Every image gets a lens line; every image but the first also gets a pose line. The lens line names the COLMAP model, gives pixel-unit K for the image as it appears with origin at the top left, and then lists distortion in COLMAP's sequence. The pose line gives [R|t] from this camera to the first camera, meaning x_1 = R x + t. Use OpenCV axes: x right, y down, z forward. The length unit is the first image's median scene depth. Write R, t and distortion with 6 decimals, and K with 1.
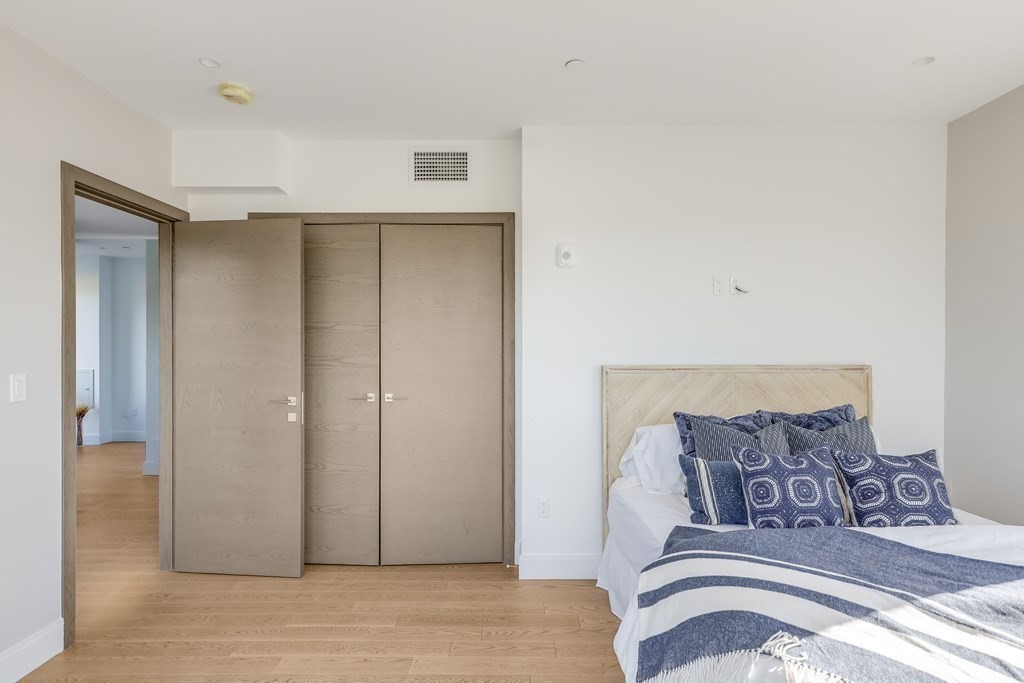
lens RADIAL K [[553.5, 0, 509.5], [0, 553.5, 346.3], [0, 0, 1]] dist [0.002047, 0.001142]
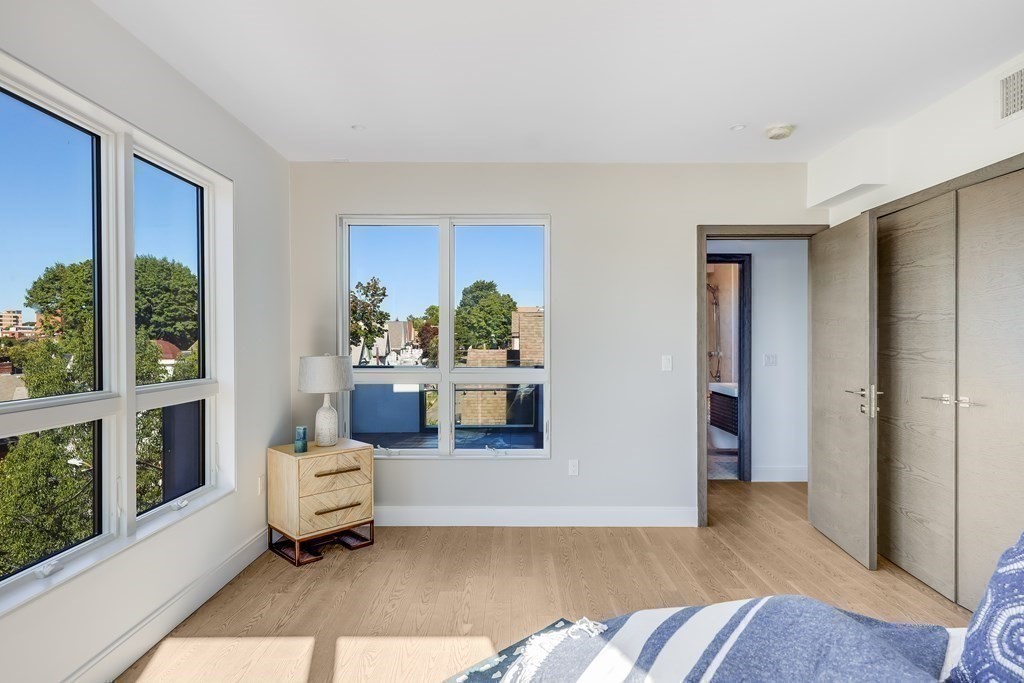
lens RADIAL K [[568.3, 0, 510.9], [0, 568.3, 341.3], [0, 0, 1]] dist [0.000821, -0.000374]
pose [[-0.011876, -0.000340, -0.999929, 0.622225], [0.003656, 0.999993, -0.000383, 0.002465], [0.999923, -0.003660, -0.011875, 0.345984]]
